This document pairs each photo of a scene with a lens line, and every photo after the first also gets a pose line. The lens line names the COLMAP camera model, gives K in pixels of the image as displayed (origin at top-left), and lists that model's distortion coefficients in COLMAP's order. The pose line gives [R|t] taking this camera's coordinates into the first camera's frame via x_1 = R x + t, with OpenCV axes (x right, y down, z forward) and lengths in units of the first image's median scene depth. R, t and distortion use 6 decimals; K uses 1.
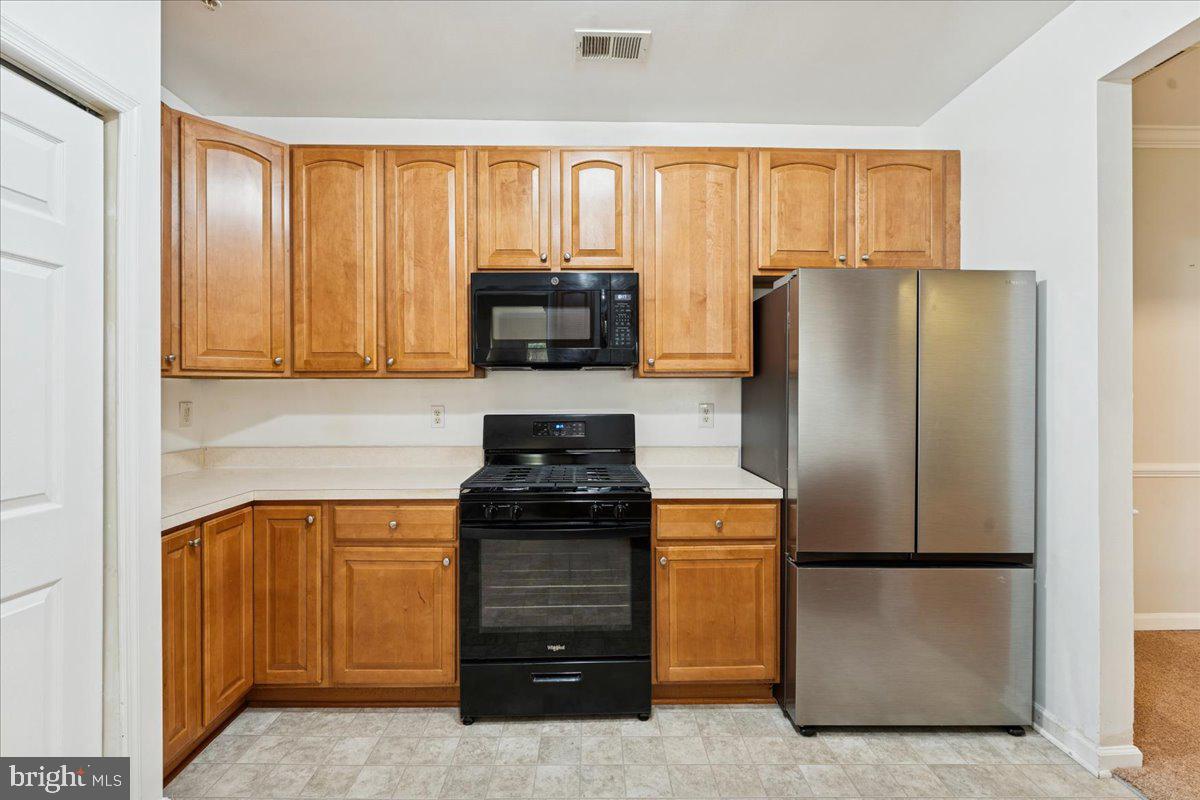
lens RADIAL K [[517.9, 0, 604.7], [0, 517.9, 390.9], [0, 0, 1]] dist [-0.001031, 0.000708]
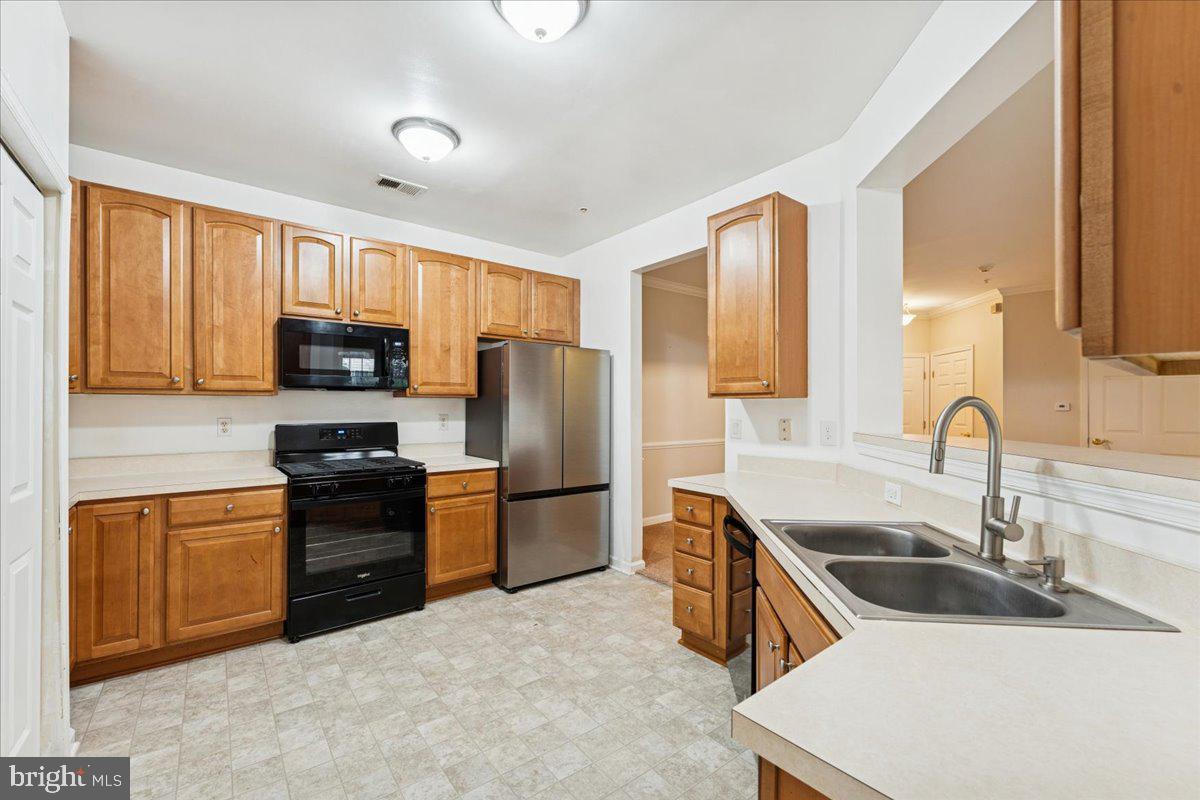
lens RADIAL K [[489.2, 0, 581.8], [0, 489.2, 404.9], [0, 0, 1]] dist [0.017427, -0.001075]
pose [[0.813045, 0.004298, 0.582185, -0.391625], [-0.000652, 0.999979, -0.006471, 0.005443], [-0.582201, 0.004881, 0.813030, -0.514452]]
